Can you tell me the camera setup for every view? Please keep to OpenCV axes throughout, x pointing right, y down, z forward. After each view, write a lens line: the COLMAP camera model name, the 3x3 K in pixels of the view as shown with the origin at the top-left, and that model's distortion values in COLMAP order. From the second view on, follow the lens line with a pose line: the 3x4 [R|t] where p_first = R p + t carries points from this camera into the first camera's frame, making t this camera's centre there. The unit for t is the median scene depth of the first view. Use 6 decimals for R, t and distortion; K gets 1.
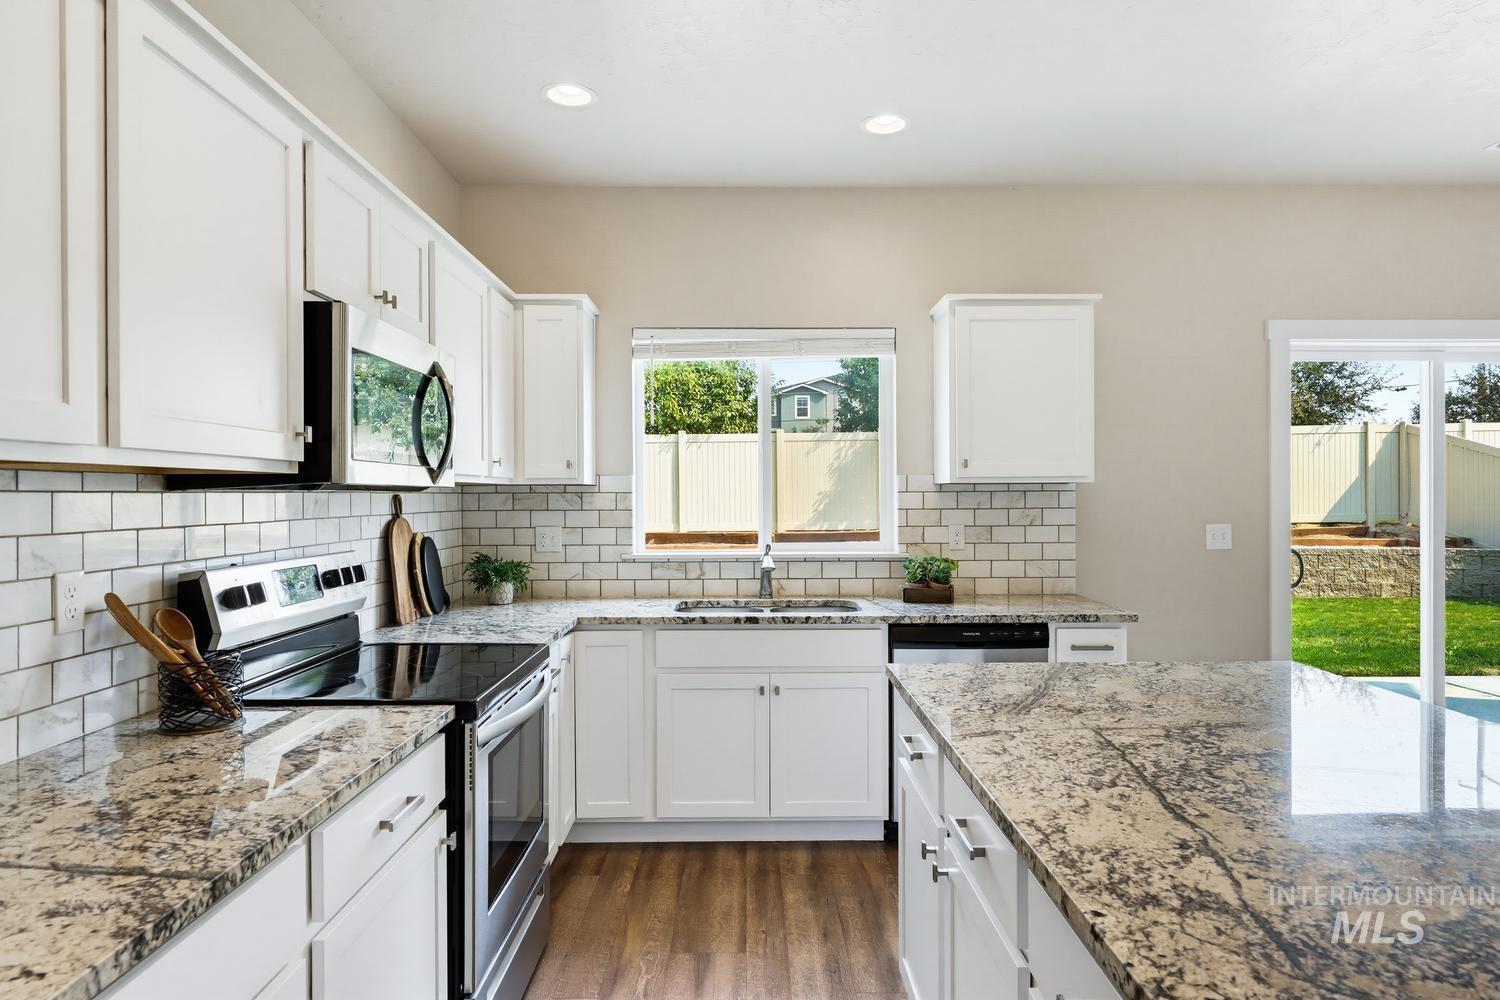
lens RADIAL K [[888.3, 0, 750.0], [0, 888.3, 500.0], [0, 0, 1]] dist [0.001400, -0.000019]
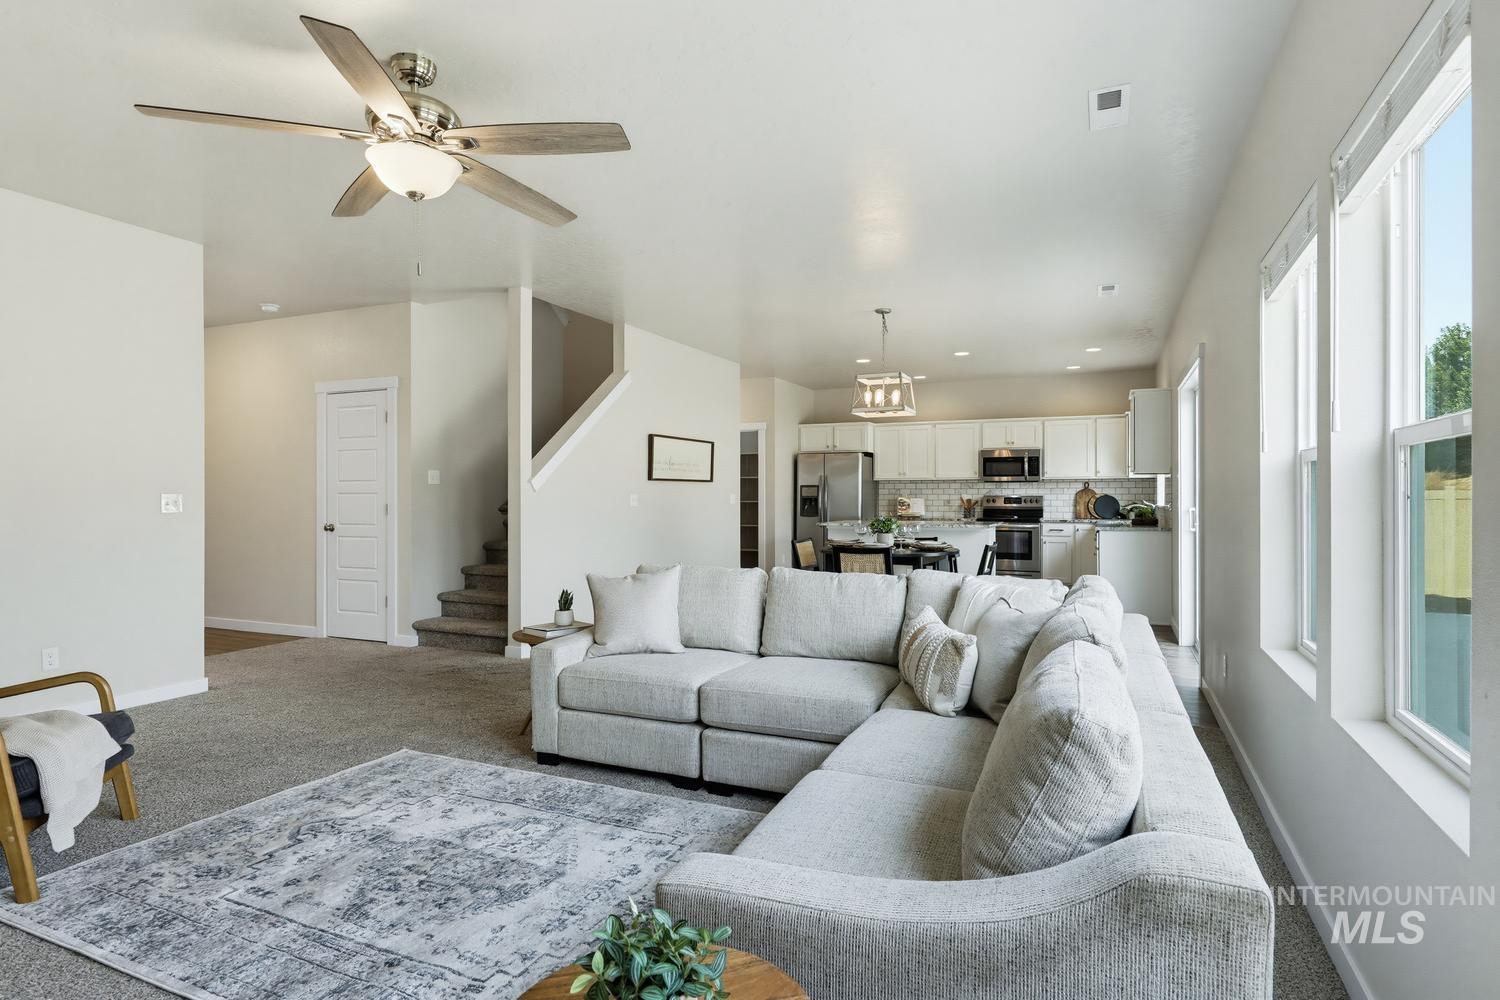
lens RADIAL K [[785.3, 0, 766.4], [0, 785.3, 500.1], [0, 0, 1]] dist [0.002767, -0.000015]
pose [[-0.416866, 0.008190, -0.908931, 2.418298], [-0.001912, 0.999949, 0.009887, 0.029158], [0.908966, 0.005859, -0.416829, 0.929553]]
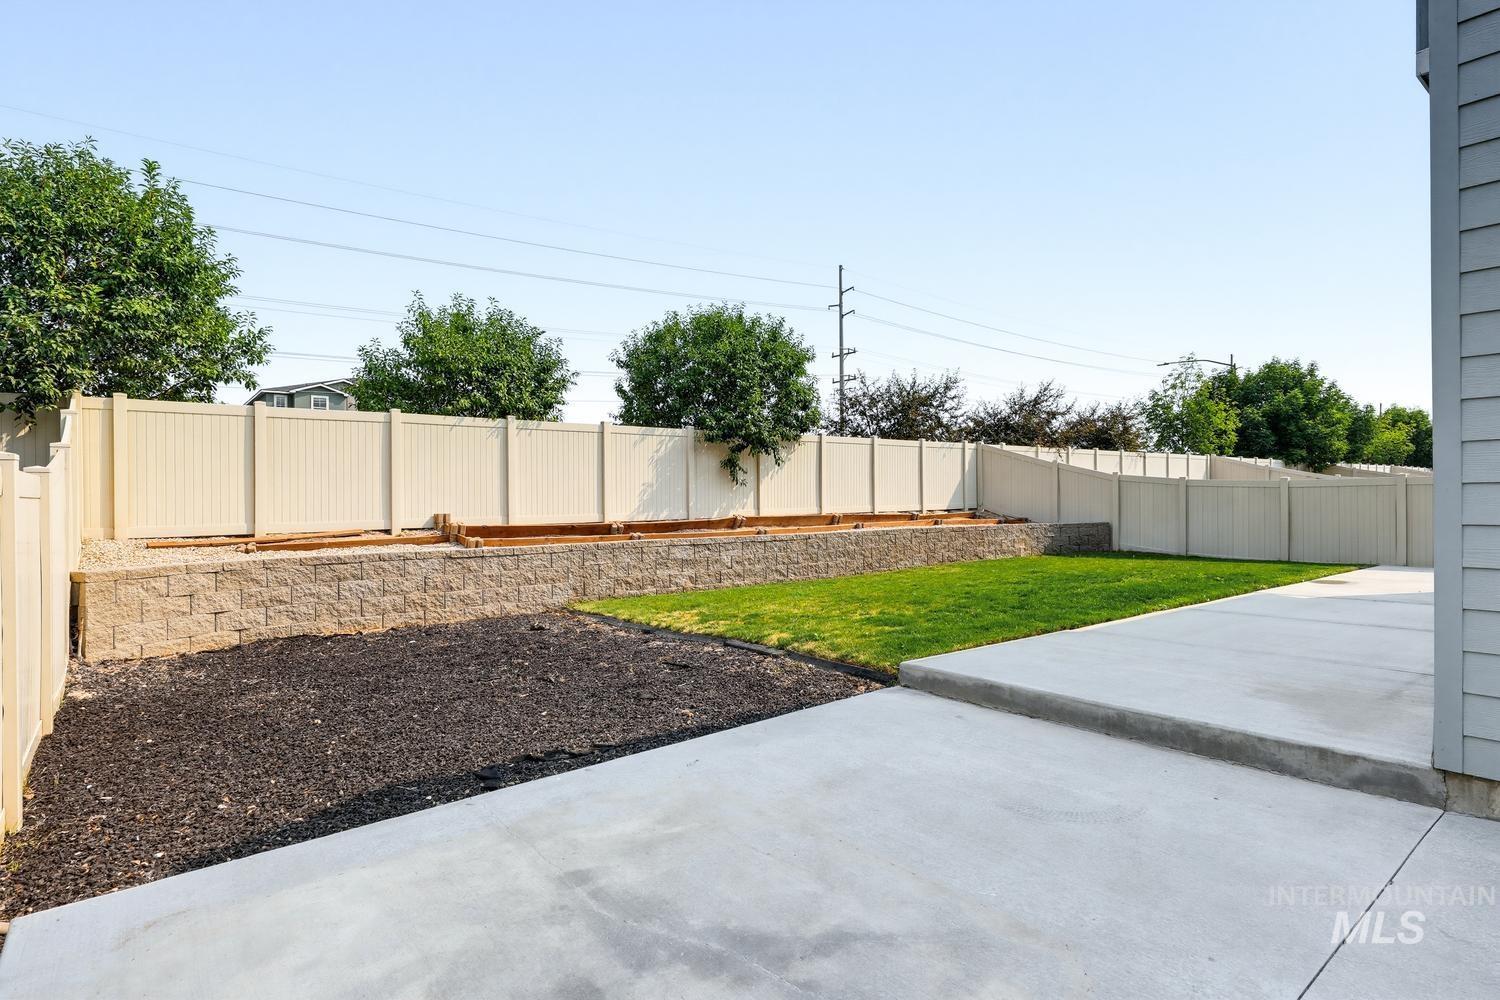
lens RADIAL K [[781.1, 0, 763.0], [0, 781.1, 491.4], [0, 0, 1]] dist [-0.000375, -0.000574]
pose [[0.786404, 0.006785, 0.617676, -1.468195], [0.005793, 0.999815, -0.018358, 0.070046], [-0.617686, 0.018015, 0.786219, 0.765732]]
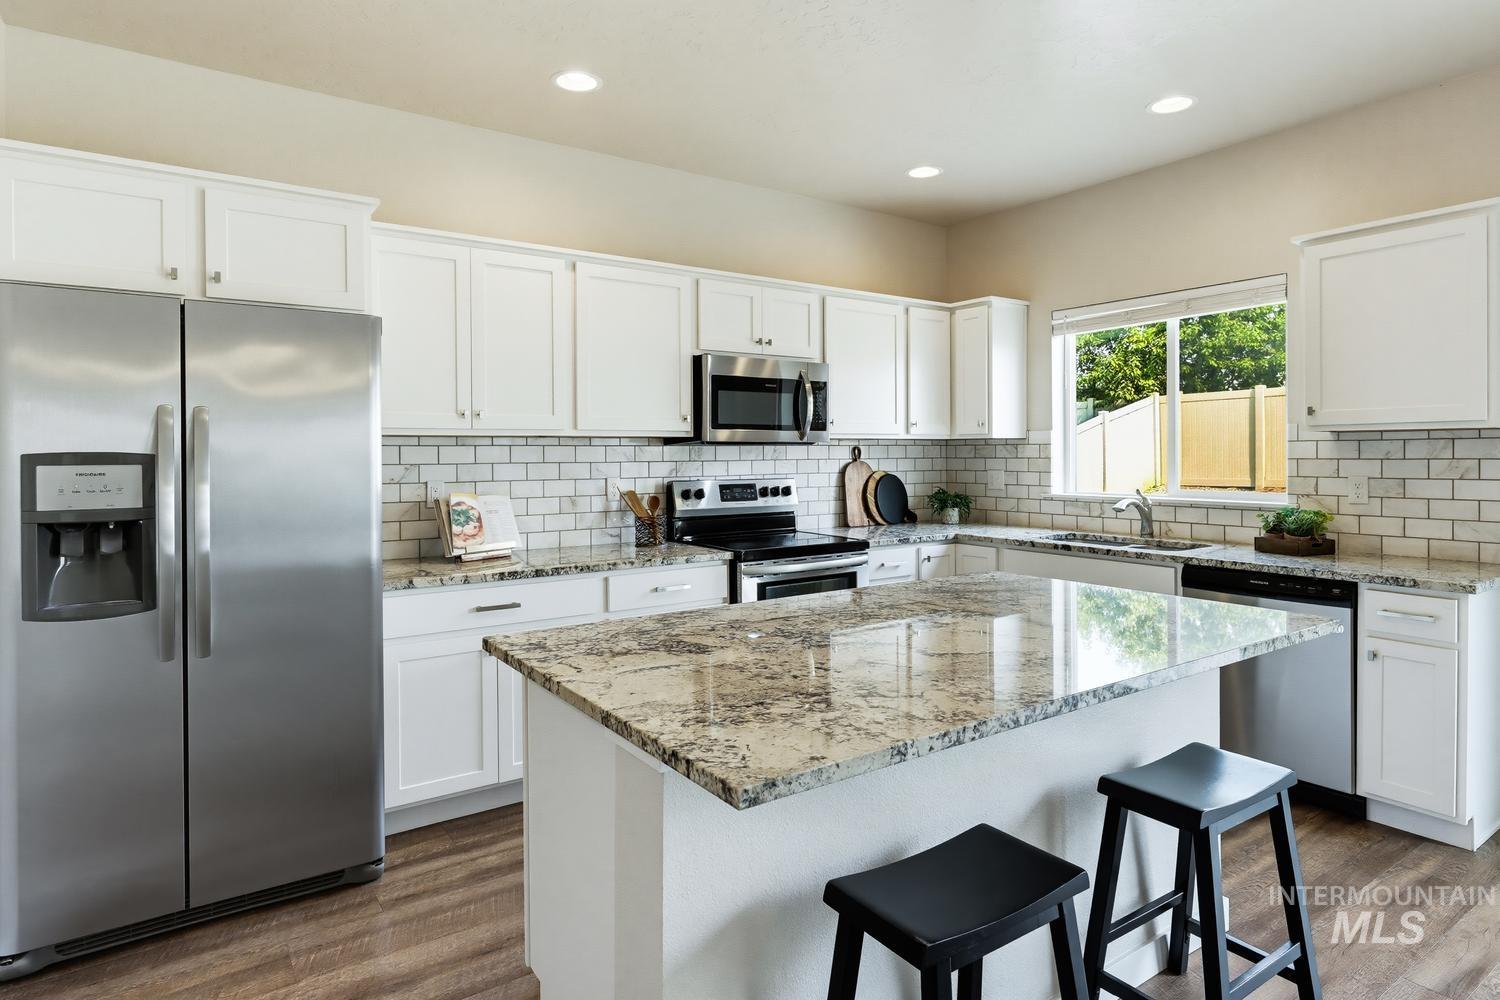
lens RADIAL K [[843.9, 0, 743.2], [0, 843.9, 456.8], [0, 0, 1]] dist [0.005376, 0.000858]
pose [[0.555269, 0.004675, -0.831658, 0.612361], [-0.000594, 0.999986, 0.005225, 0.003595], [0.831671, -0.002408, 0.555264, -0.013668]]
